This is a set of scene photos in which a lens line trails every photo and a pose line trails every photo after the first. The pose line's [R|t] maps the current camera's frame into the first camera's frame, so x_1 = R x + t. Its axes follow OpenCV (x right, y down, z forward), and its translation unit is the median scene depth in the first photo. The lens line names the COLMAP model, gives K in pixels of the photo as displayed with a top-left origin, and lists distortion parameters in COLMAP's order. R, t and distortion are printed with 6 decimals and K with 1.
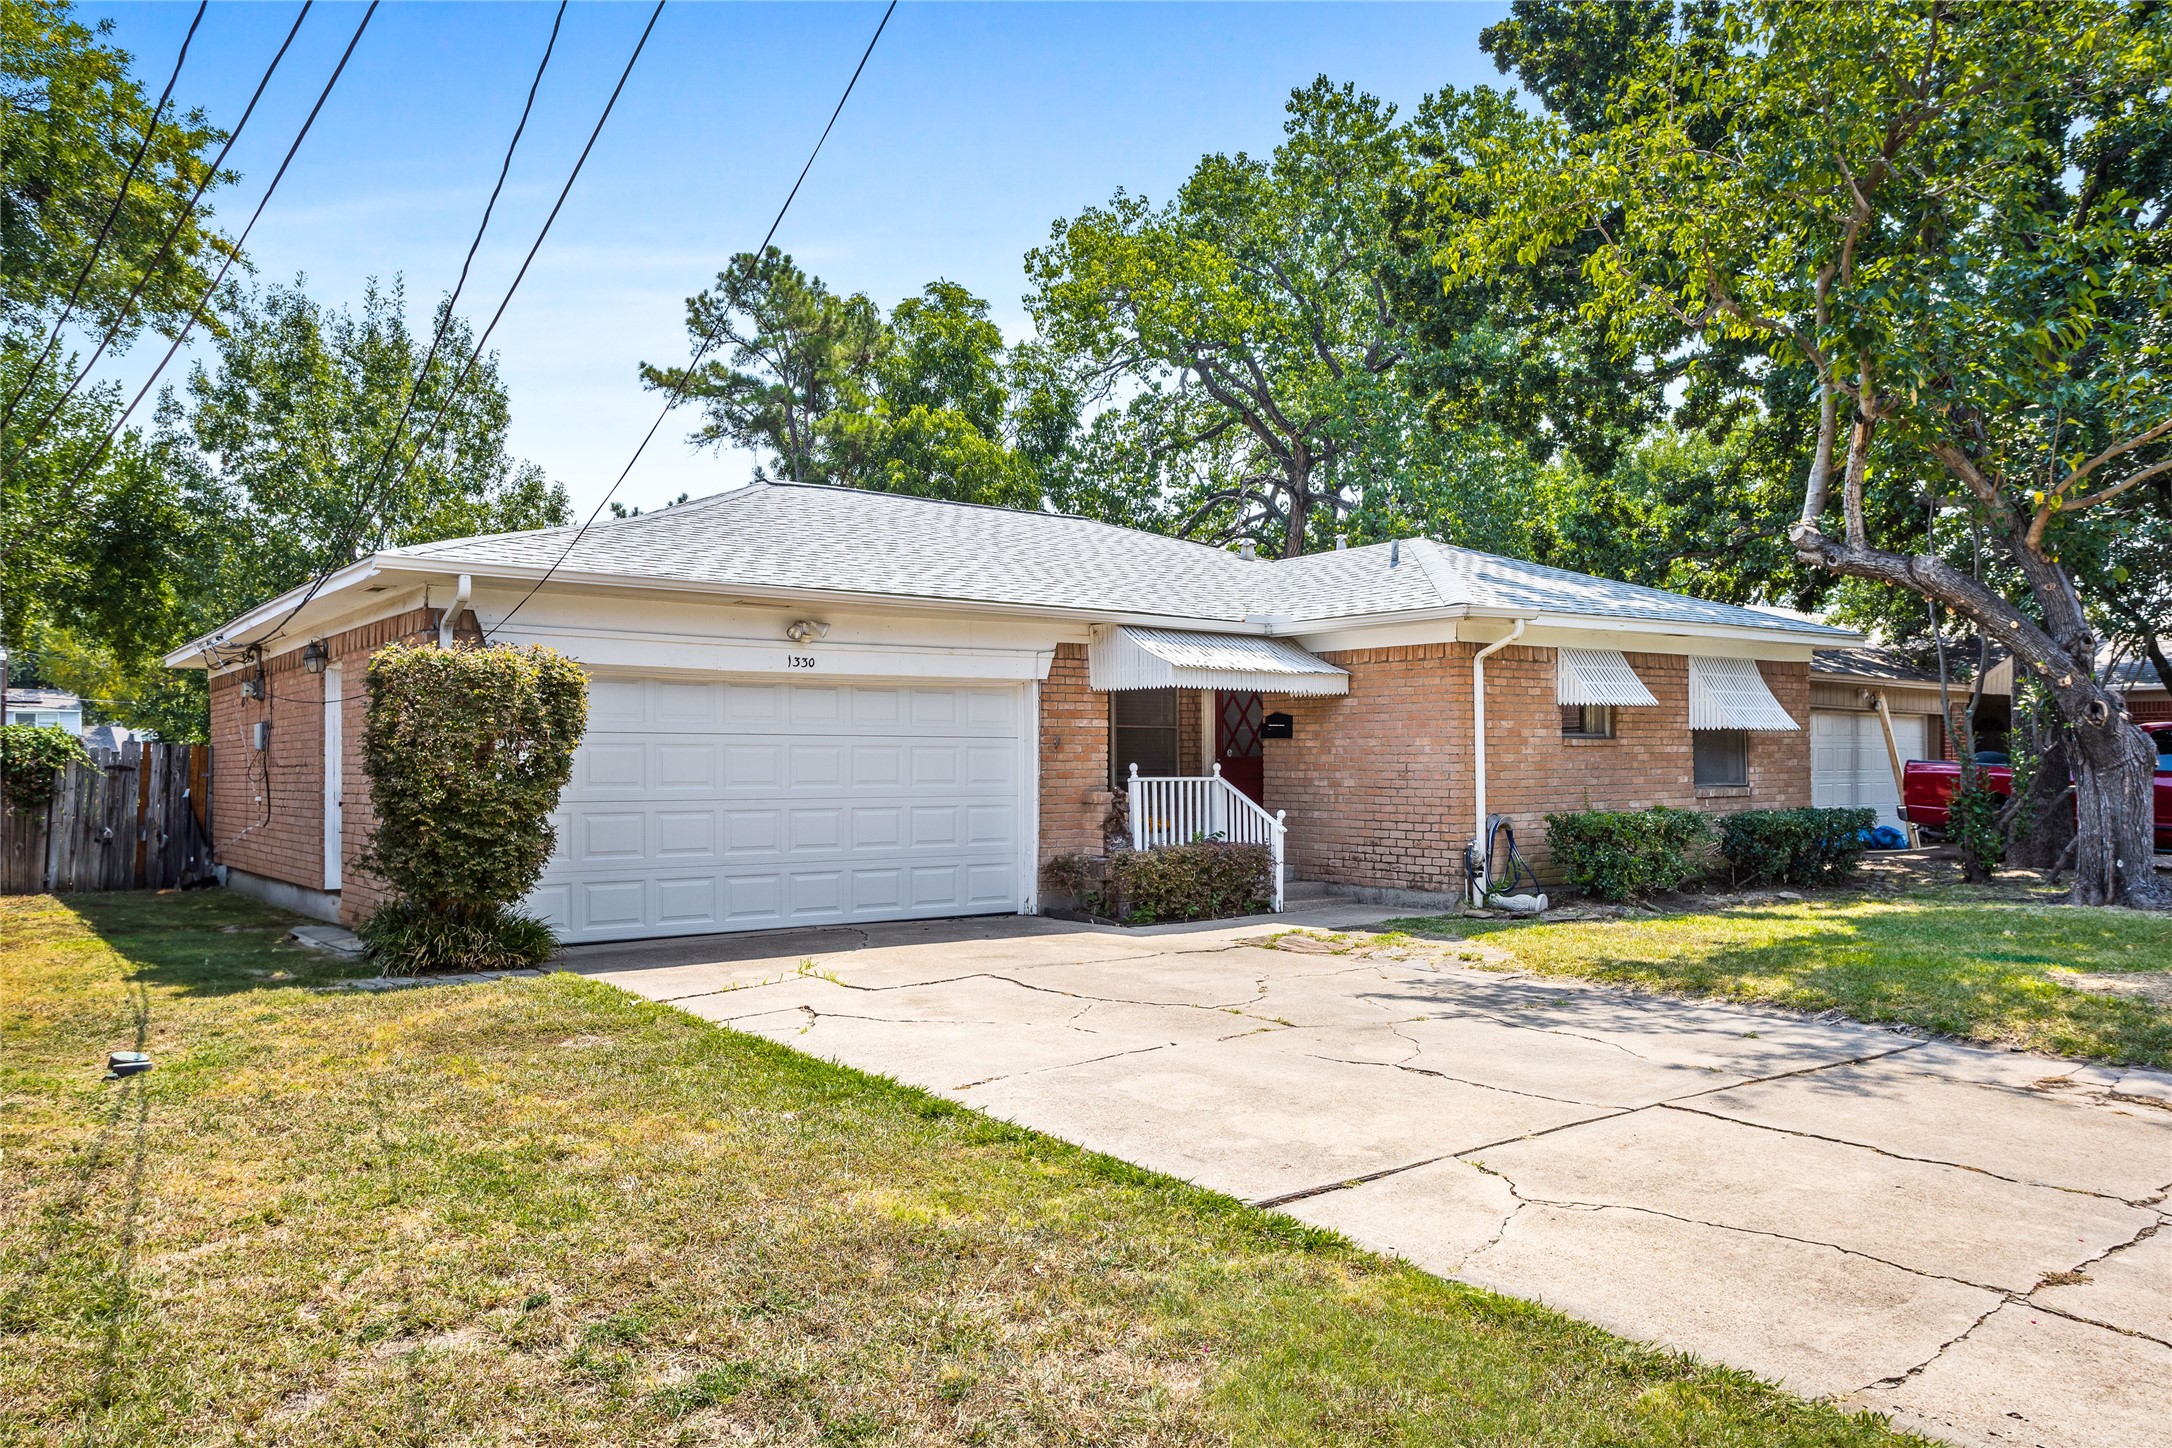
lens RADIAL K [[1376.3, 0, 1086.0], [0, 1376.3, 724.0], [0, 0, 1]] dist [0.000103, -0.000530]
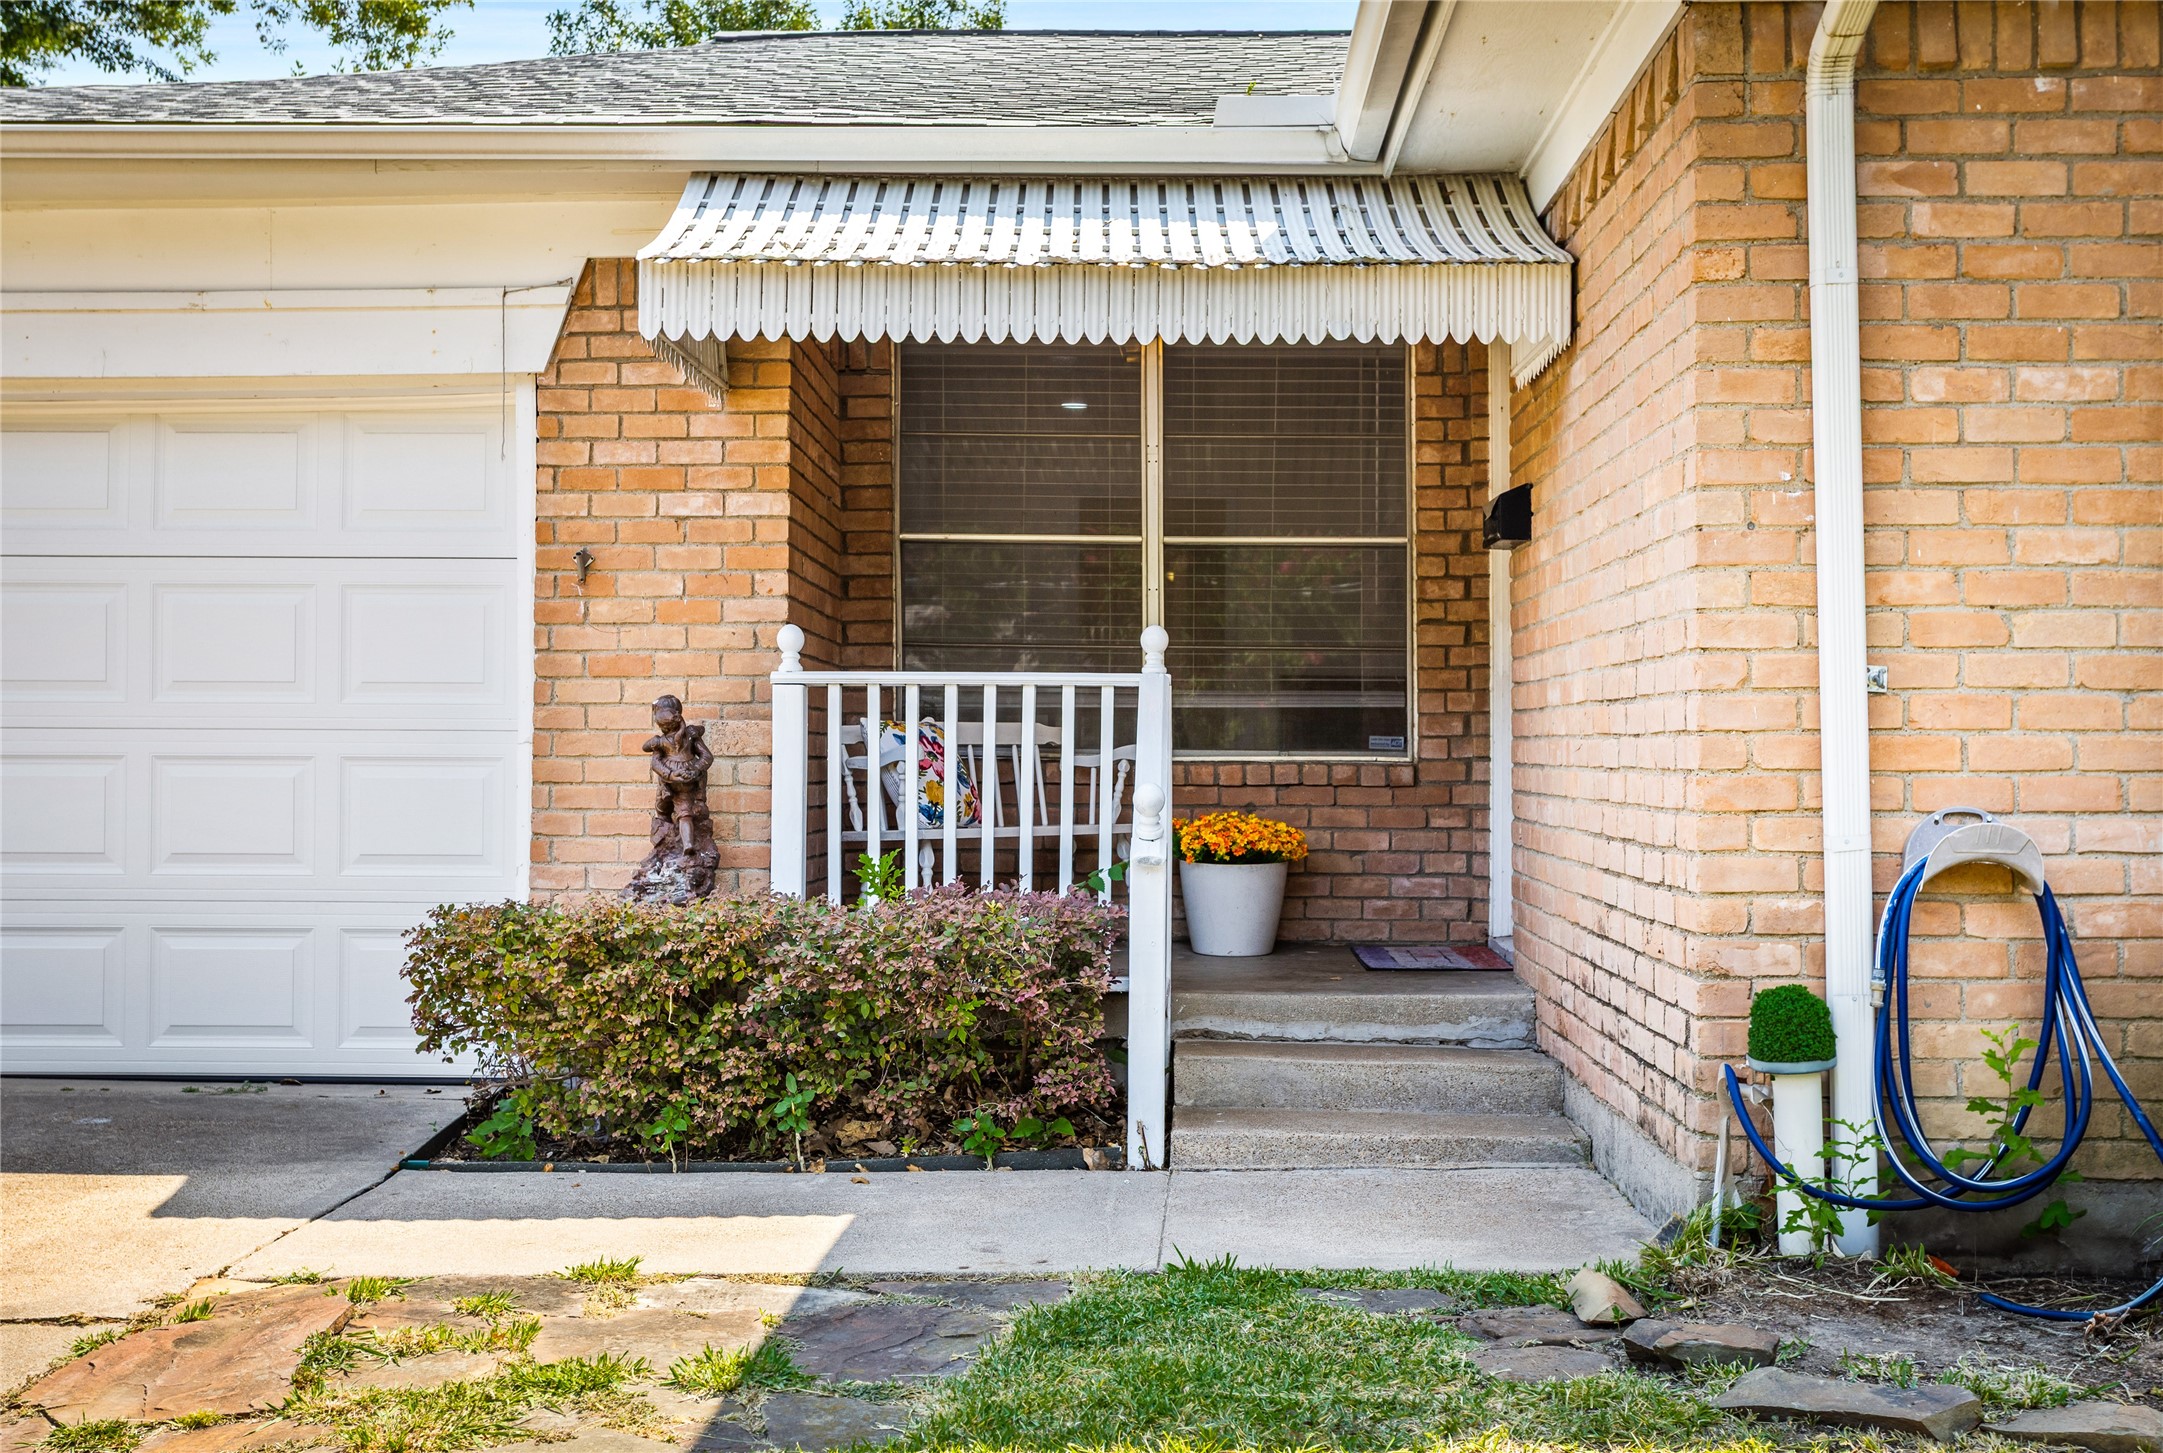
lens RADIAL K [[2211.6, 0, 1081.5], [0, 2211.6, 726.5], [0, 0, 1]] dist [0.049259, -0.004861]
pose [[0.837902, -0.001865, -0.545818, 0.352734], [0.009756, 0.999886, 0.011559, 0.045443], [0.545734, -0.015010, 0.837824, 0.616325]]
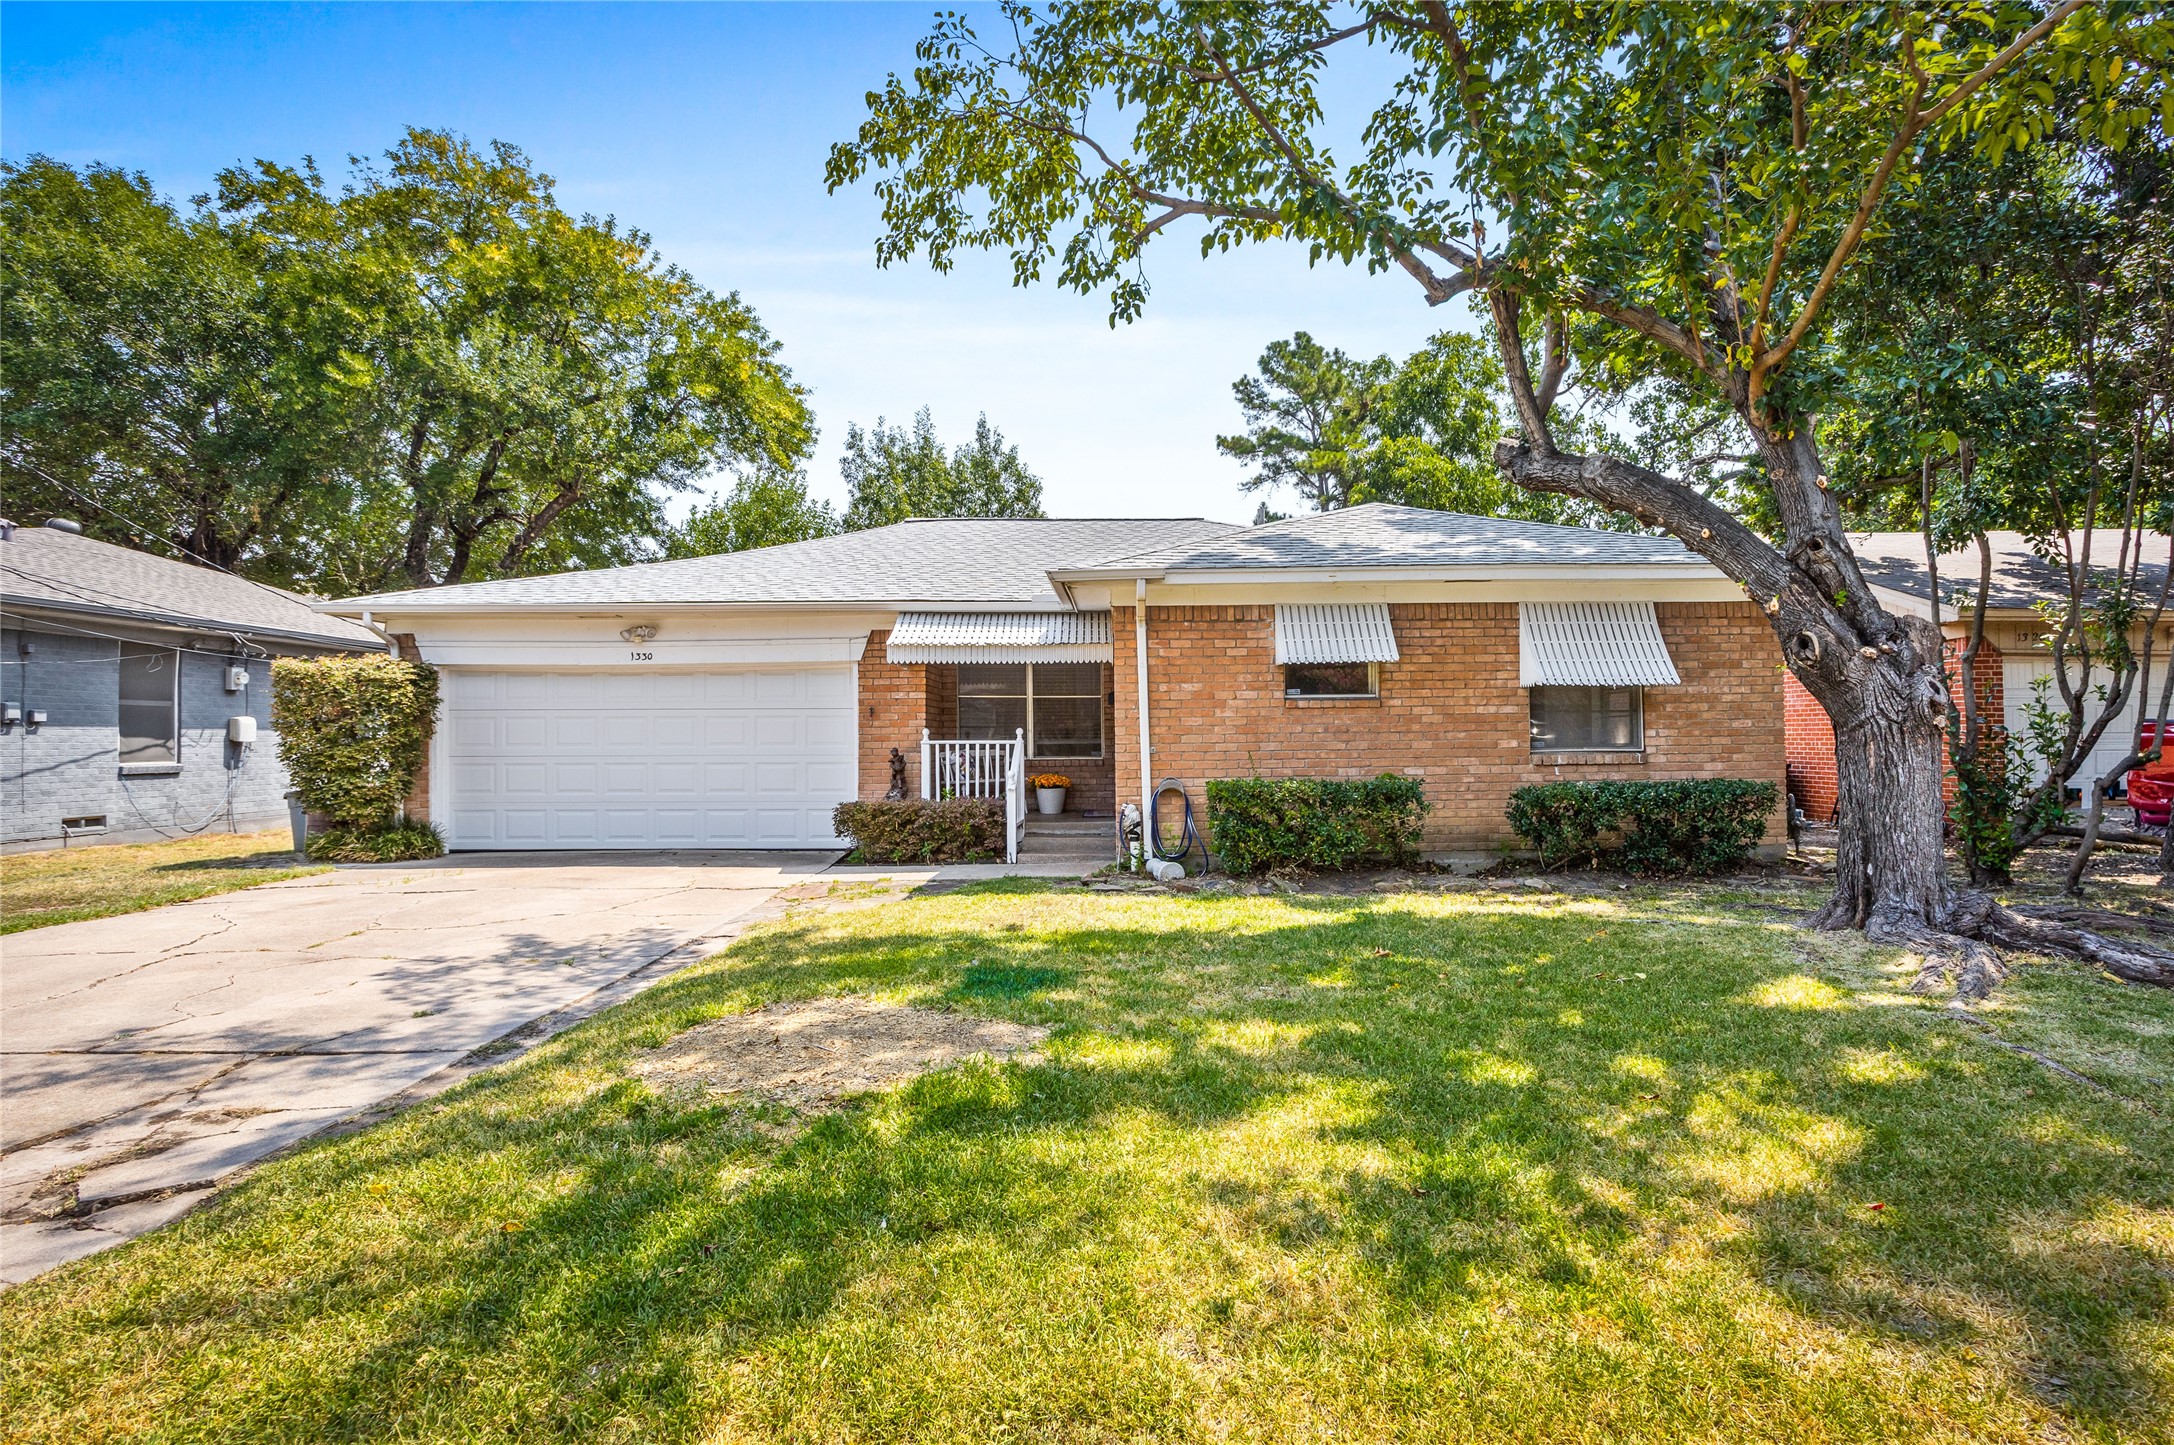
lens RADIAL K [[1026.5, 0, 1087.0], [0, 1026.5, 722.5], [0, 0, 1]] dist [-0.020108, 0.000936]
pose [[0.841785, -0.008004, -0.539753, 0.618556], [0.021013, 0.999618, 0.017947, 0.010369], [0.539403, -0.026450, 0.841632, 0.330777]]
